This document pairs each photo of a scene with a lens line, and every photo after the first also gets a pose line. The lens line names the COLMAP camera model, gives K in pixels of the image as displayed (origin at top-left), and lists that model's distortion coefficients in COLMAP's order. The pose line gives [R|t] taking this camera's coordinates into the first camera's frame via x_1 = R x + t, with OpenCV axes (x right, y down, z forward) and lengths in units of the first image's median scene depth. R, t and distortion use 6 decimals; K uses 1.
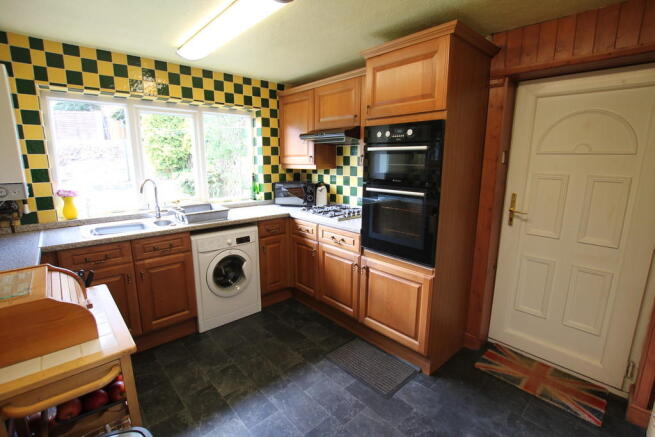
lens RADIAL K [[307.7, 0, 325.2], [0, 307.7, 219.4], [0, 0, 1]] dist [-0.030330, 0.003075]
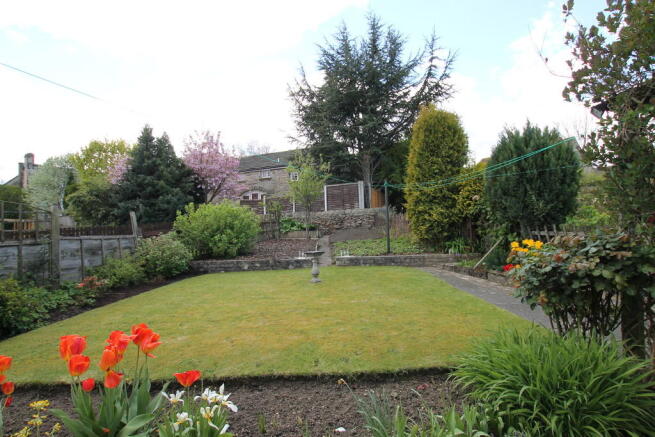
lens RADIAL K [[307.7, 0, 326.3], [0, 307.7, 219.1], [0, 0, 1]] dist [-0.030330, 0.003075]
pose [[0.734190, -0.043395, -0.677556, -0.803122], [-0.110321, 0.977068, -0.182120, -0.192675], [0.669922, 0.208460, 0.712565, 1.150372]]
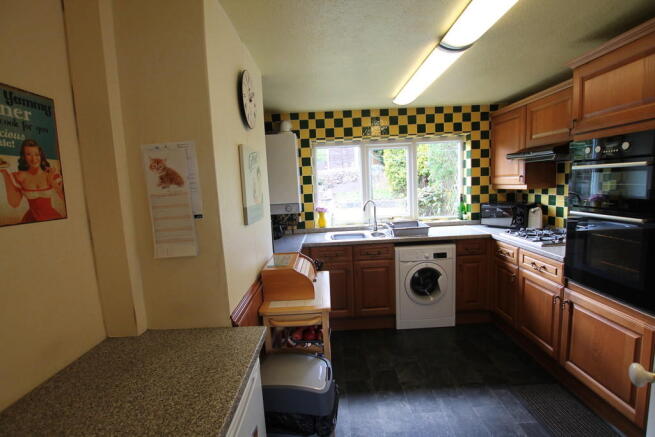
lens RADIAL K [[307.7, 0, 324.9], [0, 307.7, 219.4], [0, 0, 1]] dist [-0.030330, 0.003075]
pose [[0.736238, 0.038669, -0.675617, 0.181880], [-0.077295, 0.996637, -0.027188, -0.000017], [0.672294, 0.072239, 0.736751, -0.102842]]
